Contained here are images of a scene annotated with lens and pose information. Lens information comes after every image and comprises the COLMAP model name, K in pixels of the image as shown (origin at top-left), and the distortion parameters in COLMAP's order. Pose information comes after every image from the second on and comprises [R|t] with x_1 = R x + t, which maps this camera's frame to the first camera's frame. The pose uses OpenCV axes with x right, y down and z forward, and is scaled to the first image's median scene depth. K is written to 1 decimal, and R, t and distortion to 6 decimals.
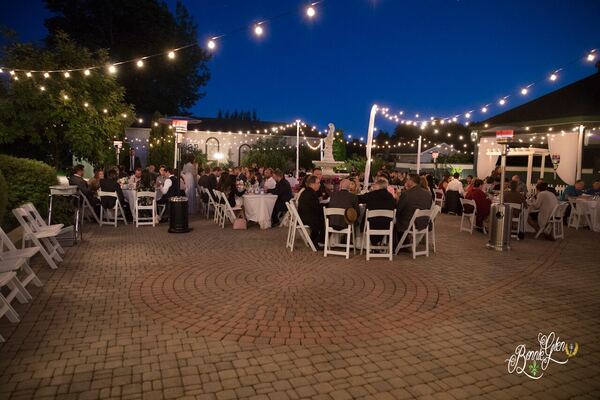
lens RADIAL K [[410.1, 0, 302.4], [0, 410.1, 197.6], [0, 0, 1]] dist [-0.056566, 0.032266]
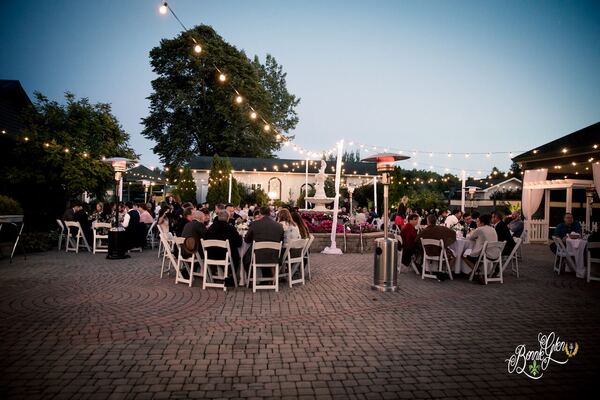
lens RADIAL K [[410.1, 0, 297.0], [0, 410.1, 202.0], [0, 0, 1]] dist [-0.056566, 0.032266]
pose [[0.959079, -0.005061, -0.283093, 0.428254], [-0.019429, 0.996307, -0.083633, 0.010761], [0.282471, 0.085710, 0.955439, 0.044268]]
